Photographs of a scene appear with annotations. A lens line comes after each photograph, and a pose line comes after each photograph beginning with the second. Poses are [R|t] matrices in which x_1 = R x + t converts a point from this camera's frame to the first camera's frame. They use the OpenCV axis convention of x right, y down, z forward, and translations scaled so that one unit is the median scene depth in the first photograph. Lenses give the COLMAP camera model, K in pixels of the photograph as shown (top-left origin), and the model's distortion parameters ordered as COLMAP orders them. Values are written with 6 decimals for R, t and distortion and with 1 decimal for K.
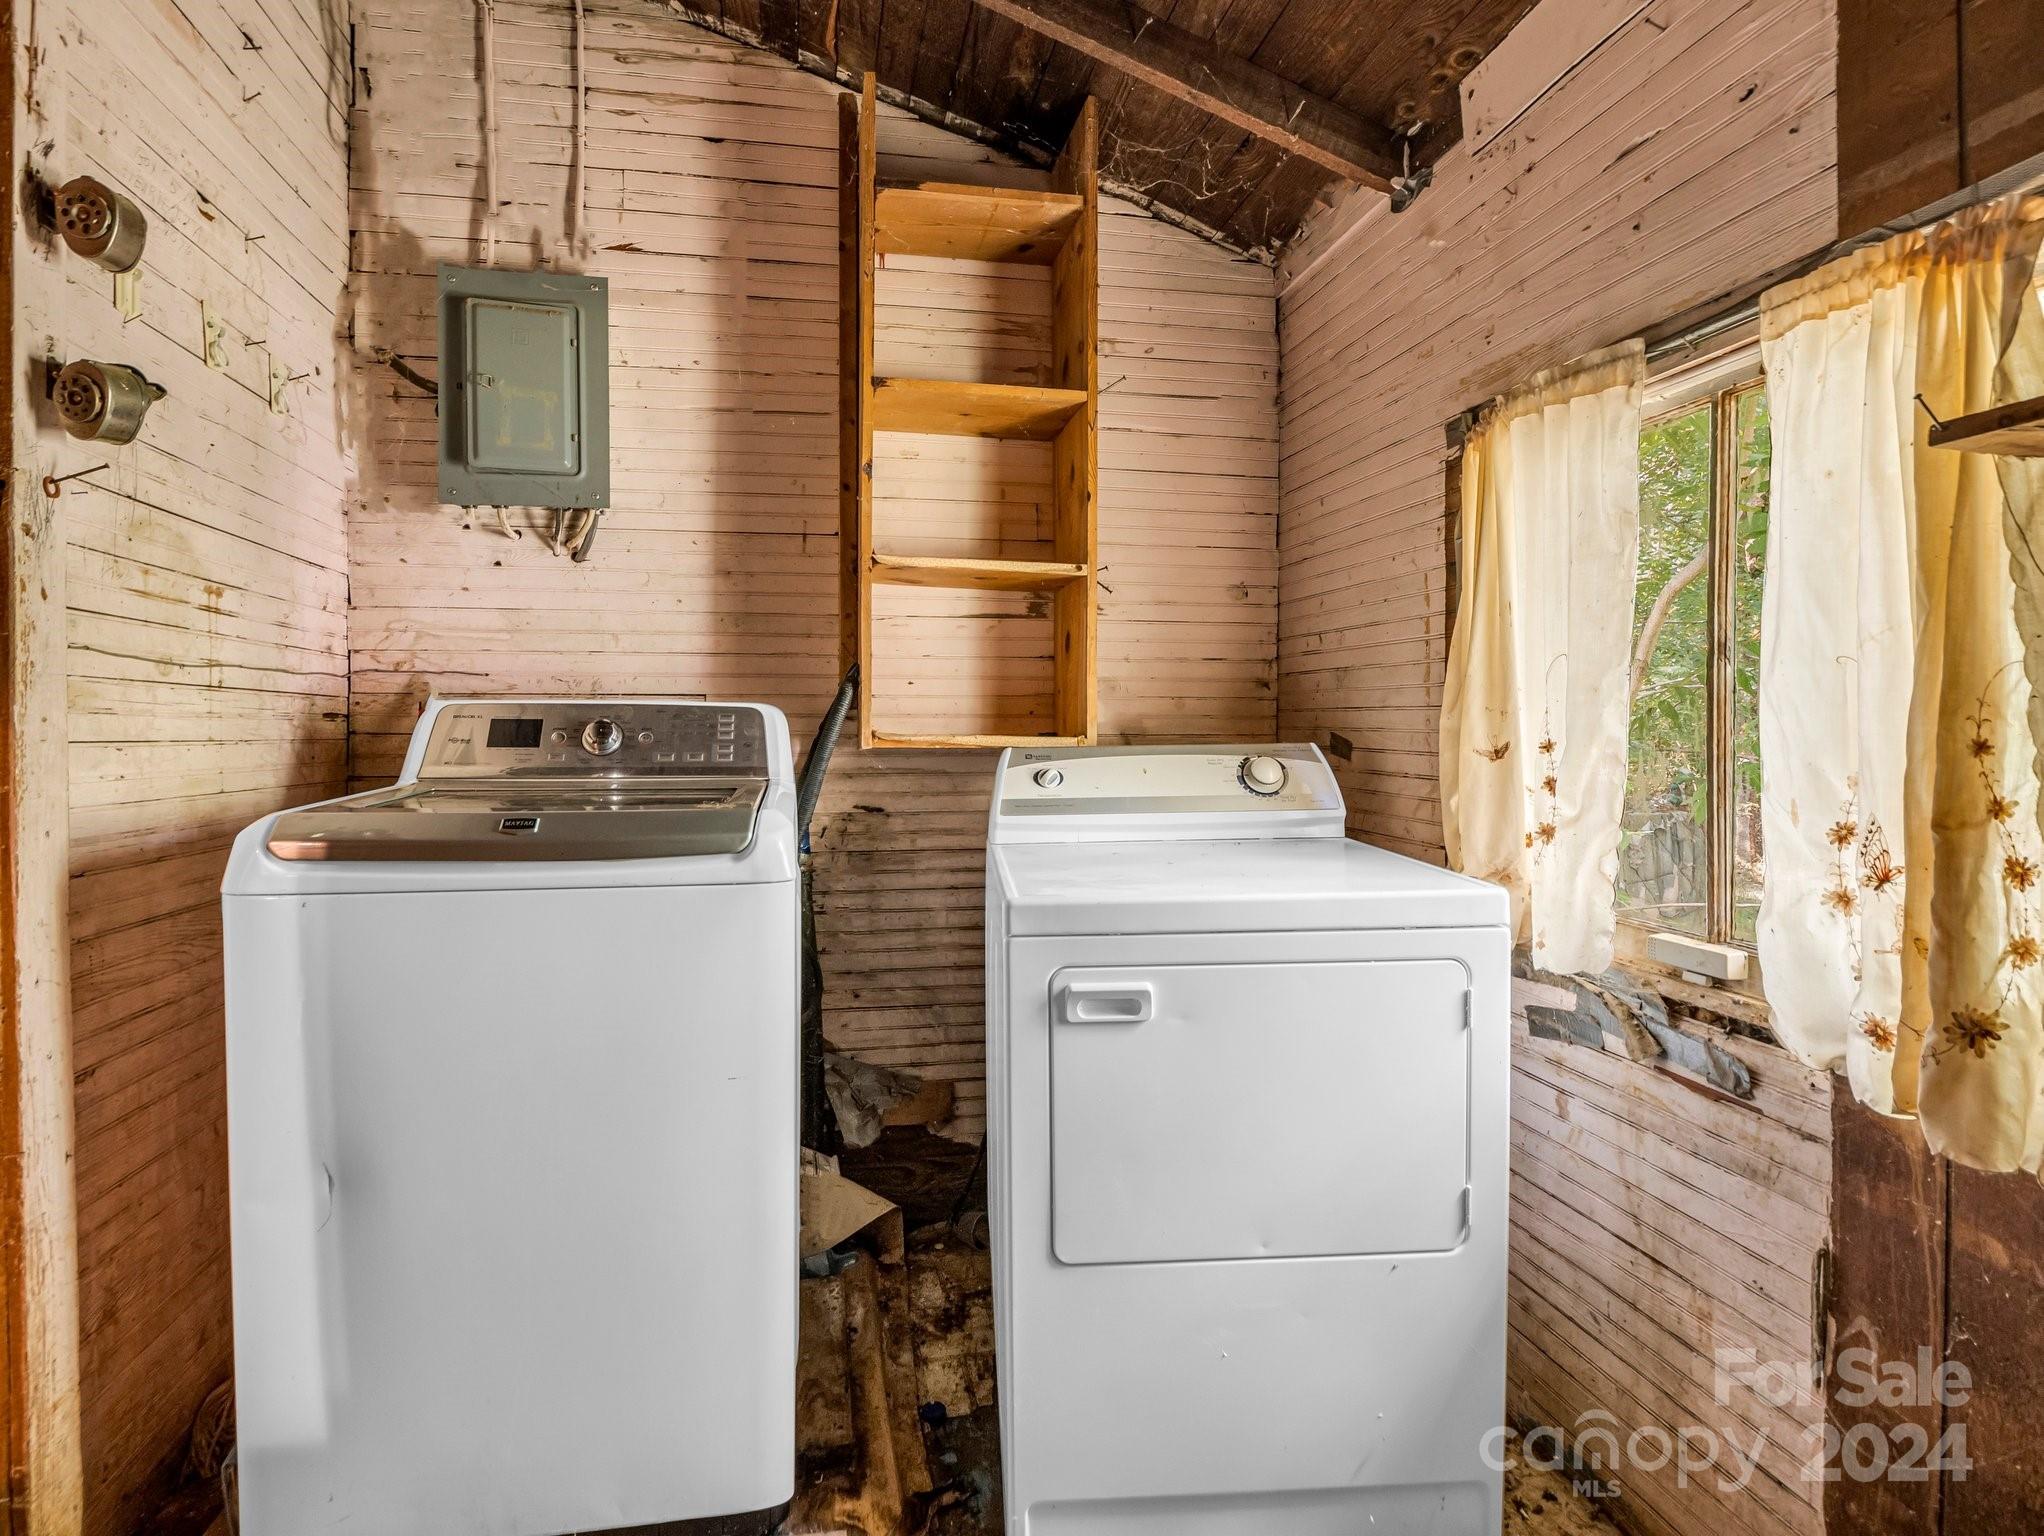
lens RADIAL K [[1078.7, 0, 1022.0], [0, 1078.7, 768.0], [0, 0, 1]] dist [0.004065, 0.000418]
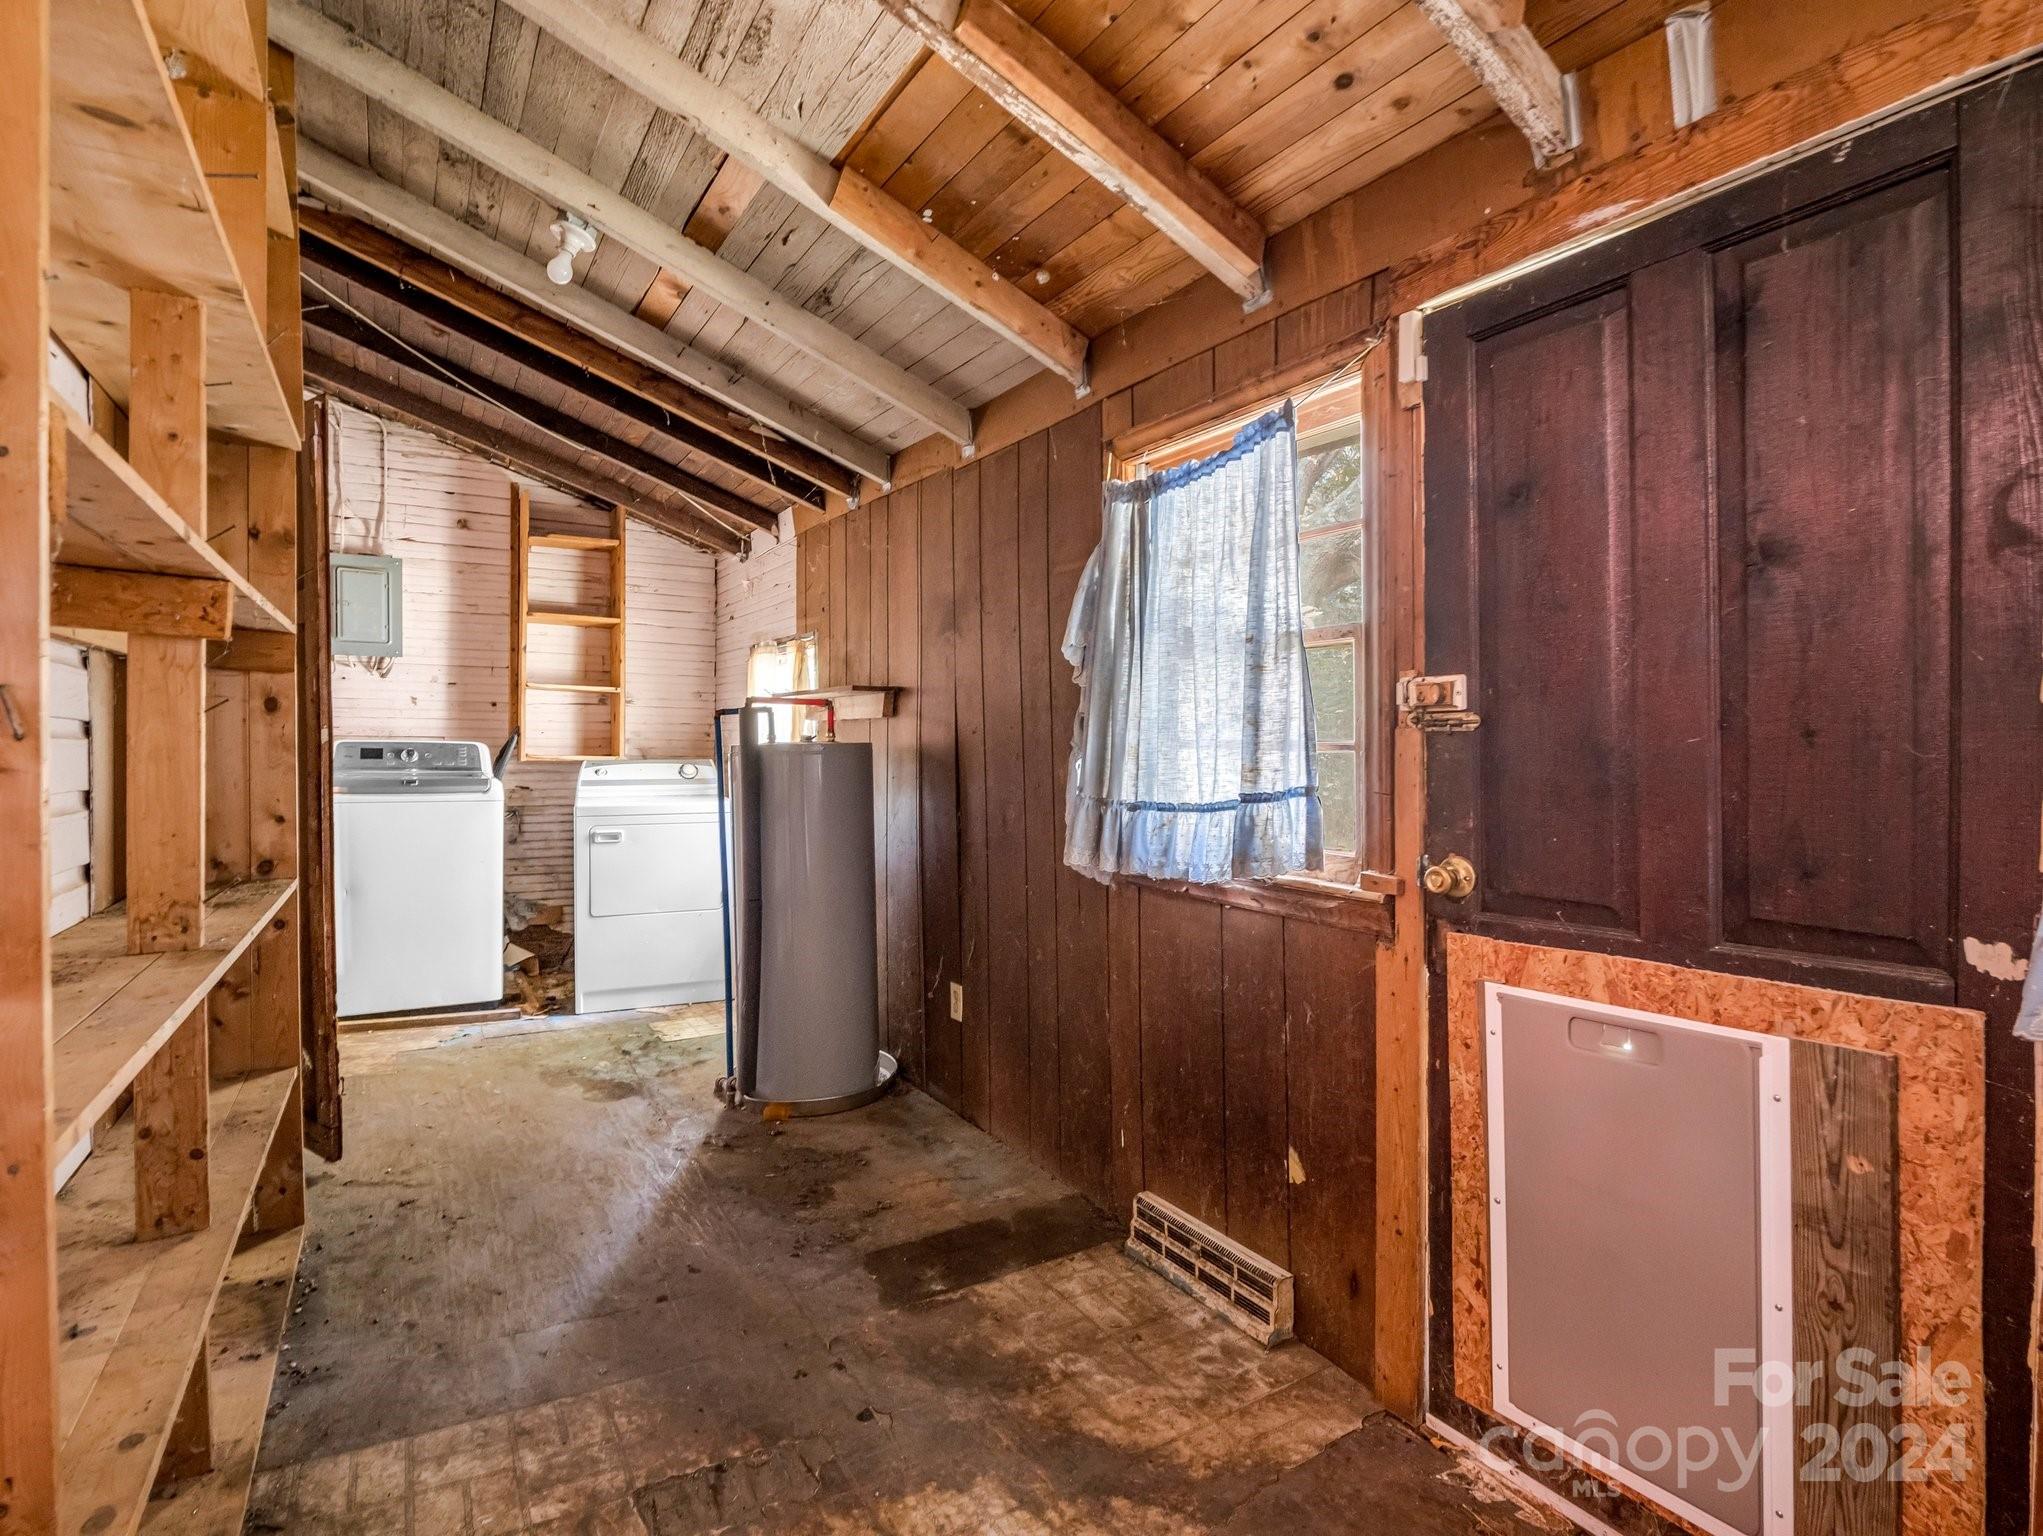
lens RADIAL K [[1046.5, 0, 1021.5], [0, 1046.5, 768.0], [0, 0, 1]] dist [-0.004557, -0.000733]
pose [[0.945517, 0.003371, 0.325555, 0.140913], [0.002698, 0.999831, -0.018189, 0.041215], [-0.325562, 0.018076, 0.945348, -1.484374]]
